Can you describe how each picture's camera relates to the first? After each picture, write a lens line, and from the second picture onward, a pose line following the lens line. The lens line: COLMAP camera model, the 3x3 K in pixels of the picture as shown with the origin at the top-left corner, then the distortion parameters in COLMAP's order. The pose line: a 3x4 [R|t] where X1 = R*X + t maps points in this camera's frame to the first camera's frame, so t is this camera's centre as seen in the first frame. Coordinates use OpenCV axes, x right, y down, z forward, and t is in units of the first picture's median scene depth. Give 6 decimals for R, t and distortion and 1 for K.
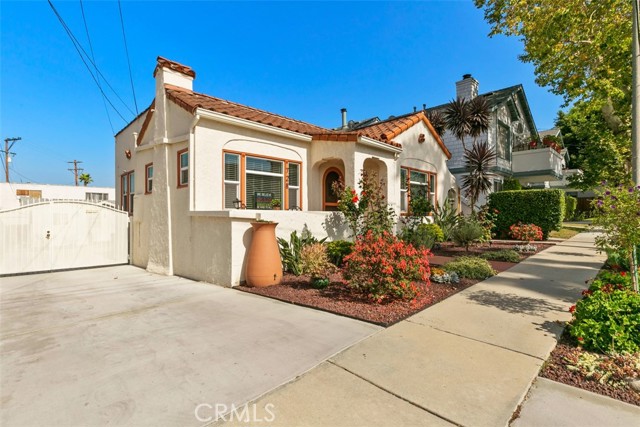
lens RADIAL K [[301.1, 0, 315.0], [0, 301.1, 217.5], [0, 0, 1]] dist [0.003865, -0.001409]
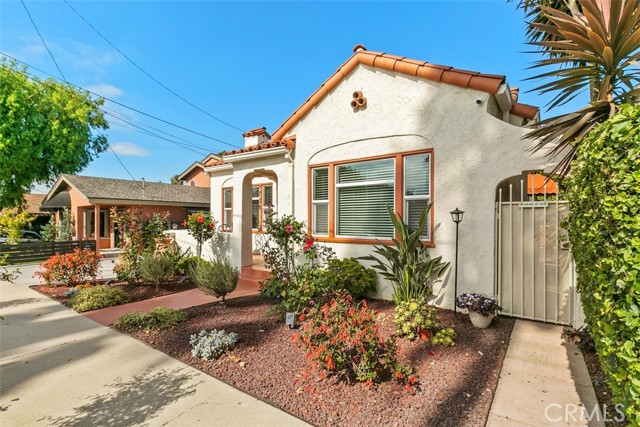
lens RADIAL K [[301.1, 0, 317.0], [0, 301.1, 219.5], [0, 0, 1]] dist [0.003865, -0.001409]
pose [[0.172045, 0.002026, -0.985087, 1.009312], [-0.010220, 0.999948, 0.000272, -0.058437], [0.985036, 0.010021, 0.172057, 0.971050]]
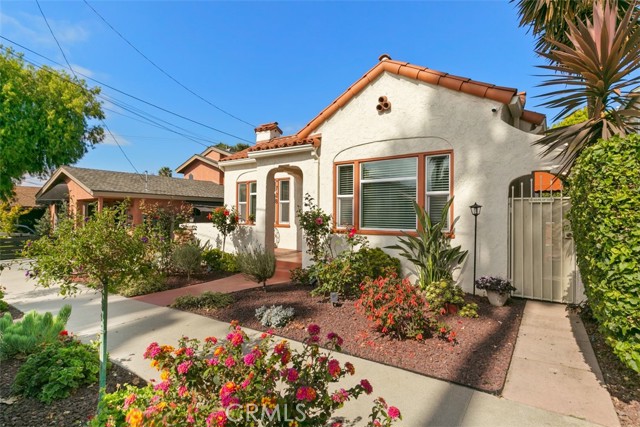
lens RADIAL K [[319.0, 0, 321.2], [0, 319.0, 210.4], [0, 0, 1]] dist [0.004077, 0.002517]
pose [[0.199208, -0.012757, -0.979874, 1.087960], [-0.016708, 0.999726, -0.016412, -0.050725], [0.979815, 0.019641, 0.198940, 0.882943]]
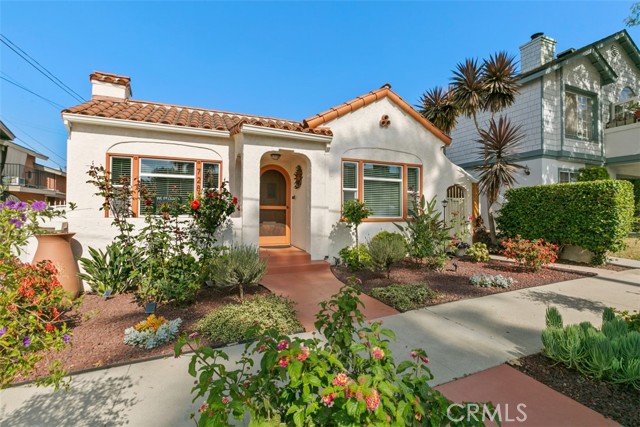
lens RADIAL K [[294.3, 0, 317.1], [0, 294.3, 210.5], [0, 0, 1]] dist [0.004147, -0.003709]
pose [[0.934957, -0.001684, -0.354756, 0.531513], [-0.009605, 0.999502, -0.030058, -0.014243], [0.354630, 0.031511, 0.934476, 0.286885]]
